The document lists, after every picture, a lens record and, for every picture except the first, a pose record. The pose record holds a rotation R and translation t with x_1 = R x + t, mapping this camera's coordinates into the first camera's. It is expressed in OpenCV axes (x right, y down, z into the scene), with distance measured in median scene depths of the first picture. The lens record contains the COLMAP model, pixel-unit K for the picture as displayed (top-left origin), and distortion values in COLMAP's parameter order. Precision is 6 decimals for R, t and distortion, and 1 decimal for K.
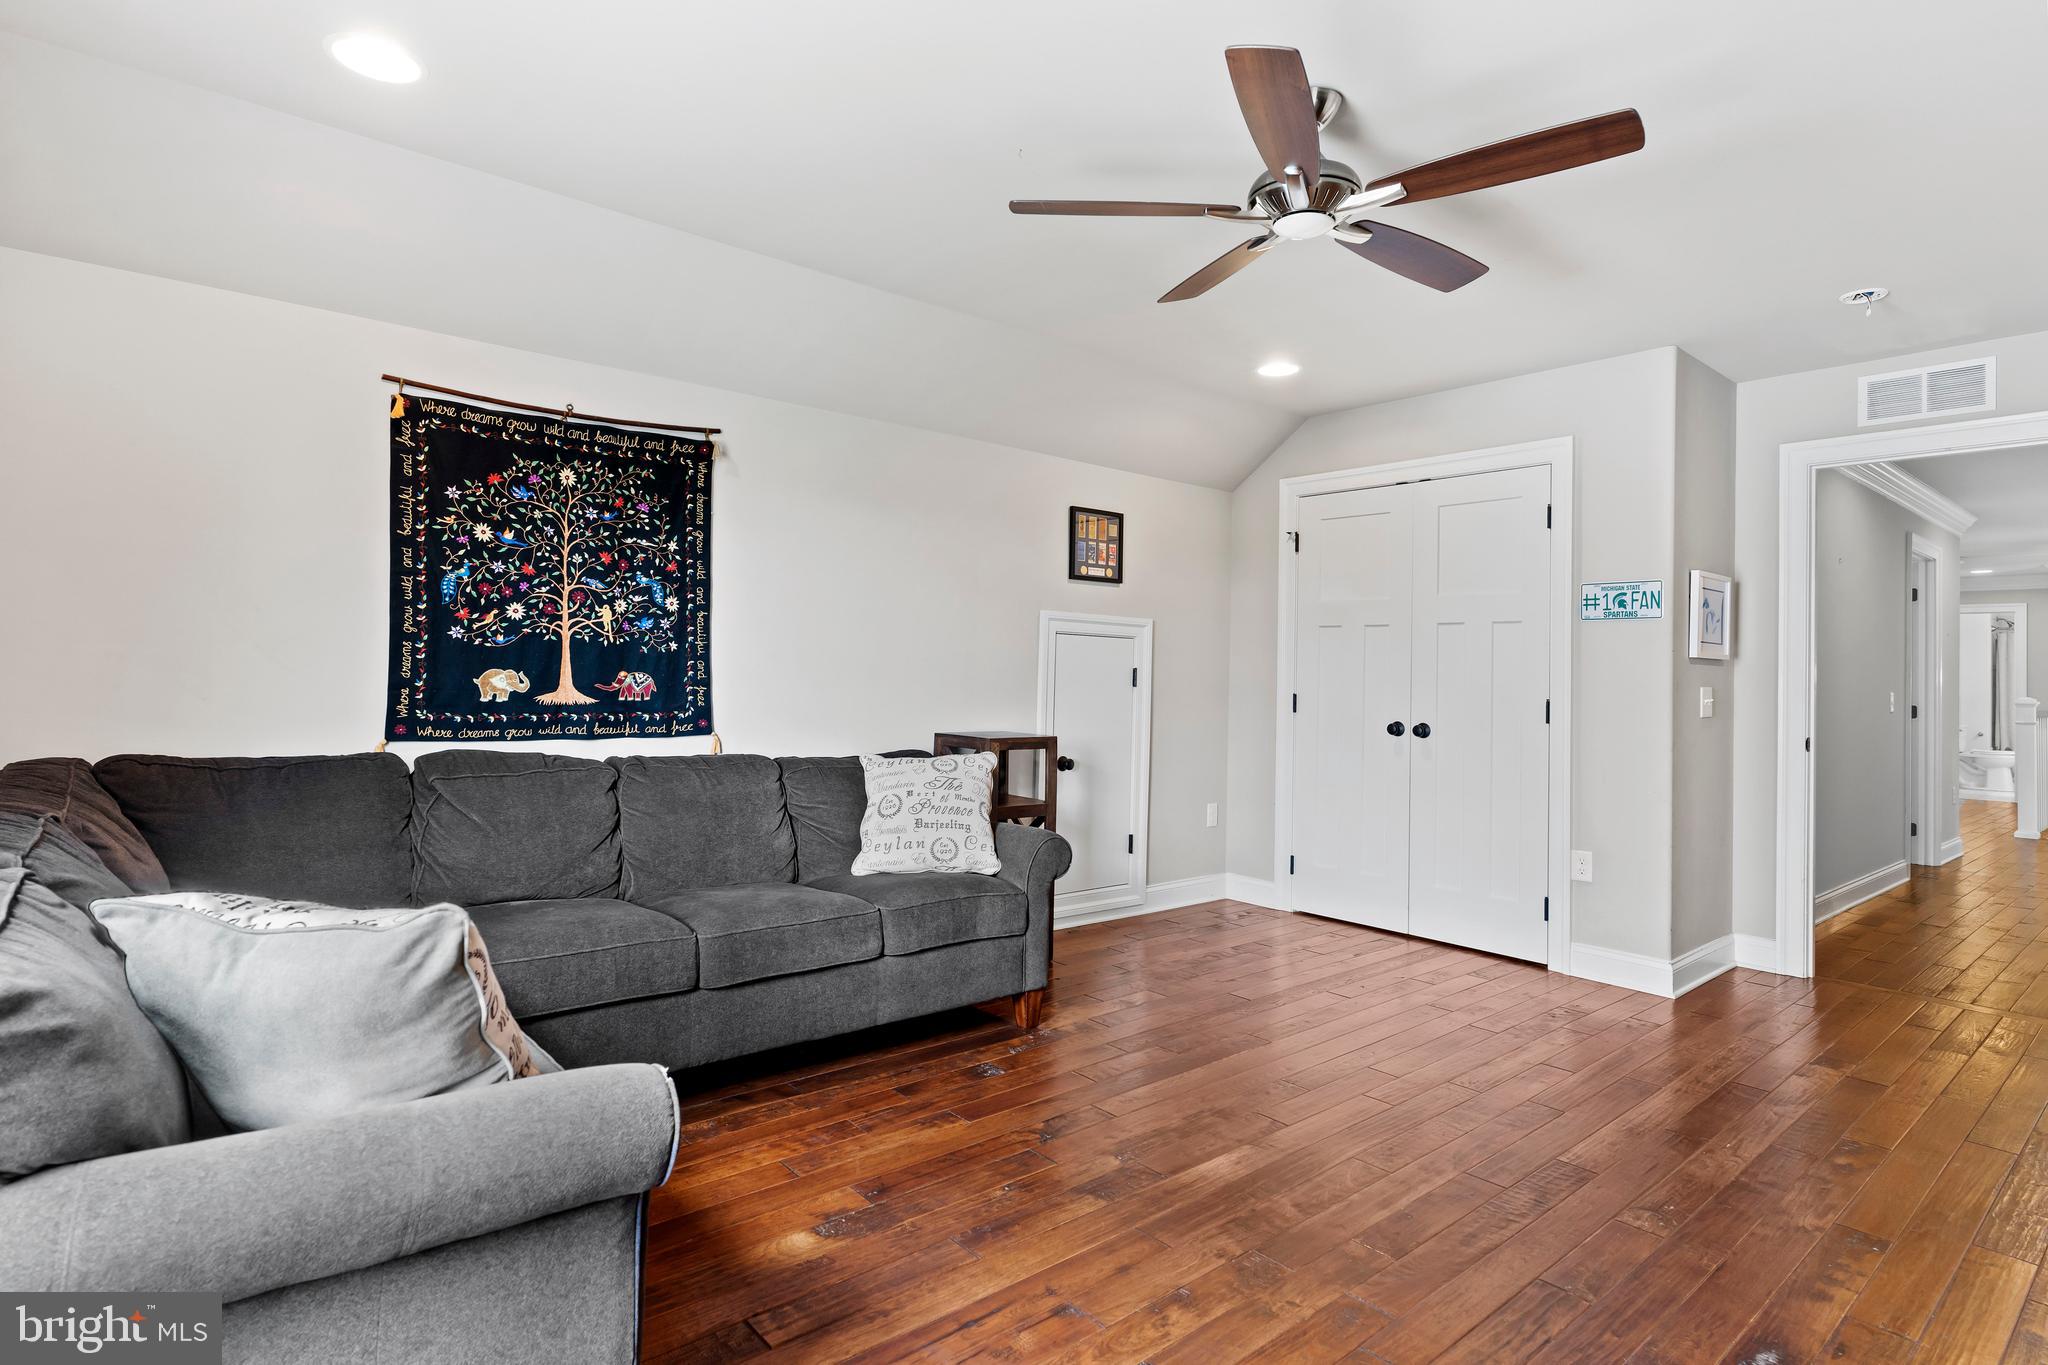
lens RADIAL K [[1055.7, 0, 1012.9], [0, 1055.7, 648.9], [0, 0, 1]] dist [-0.006672, -0.000783]
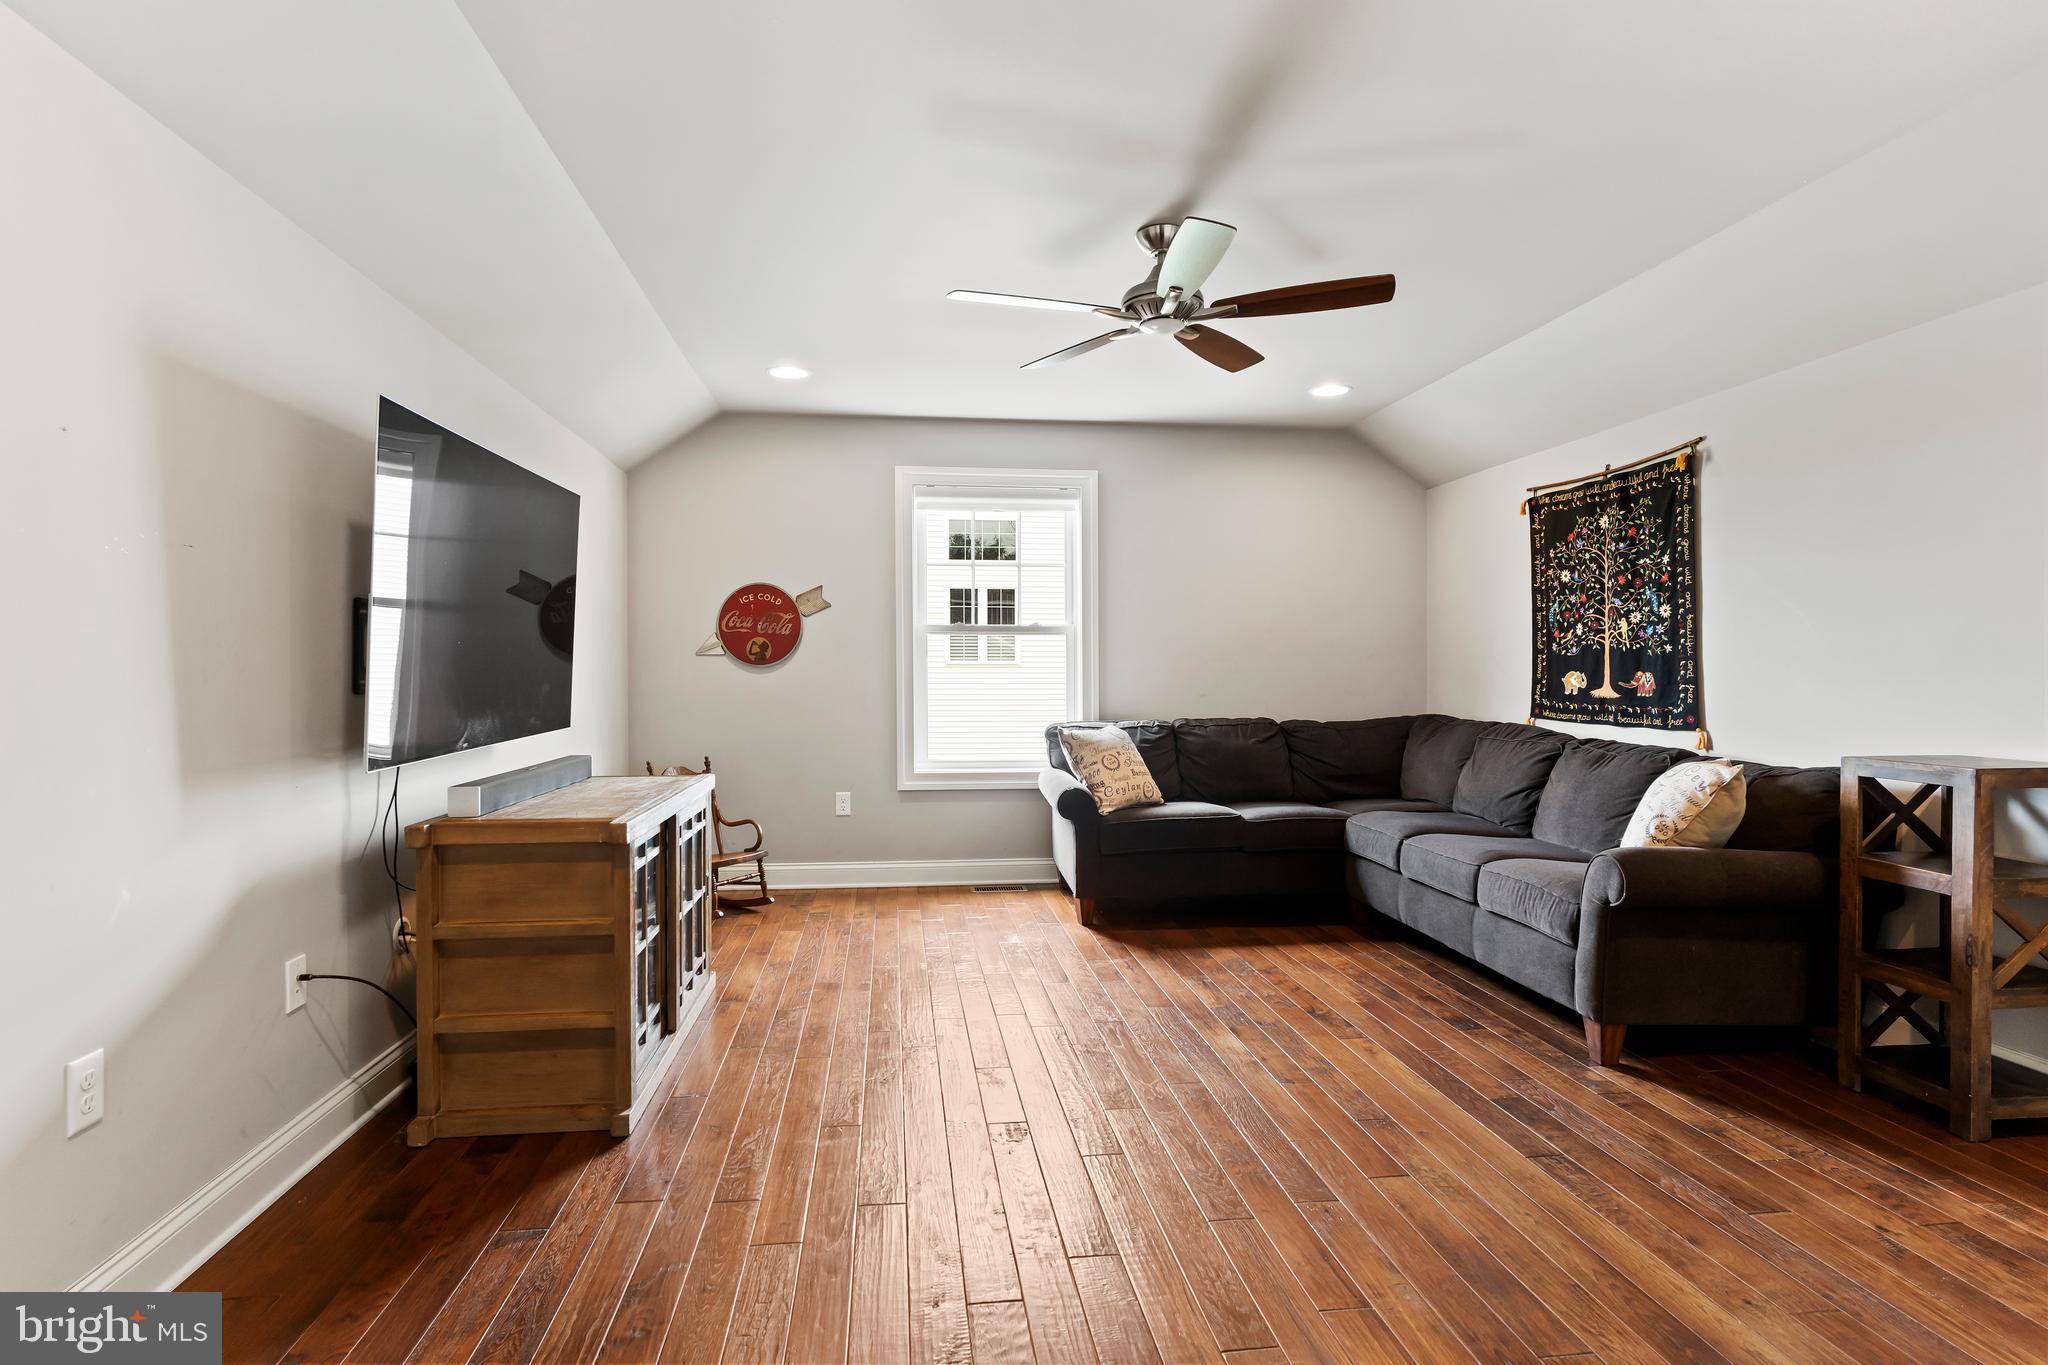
lens RADIAL K [[1055.7, 0, 1020.7], [0, 1055.7, 689.0], [0, 0, 1]] dist [-0.006672, -0.000783]
pose [[-0.544926, -0.005524, -0.838466, 1.048049], [0.007163, 0.999911, -0.011243, 0.050962], [0.838453, -0.012132, -0.544838, 1.100567]]
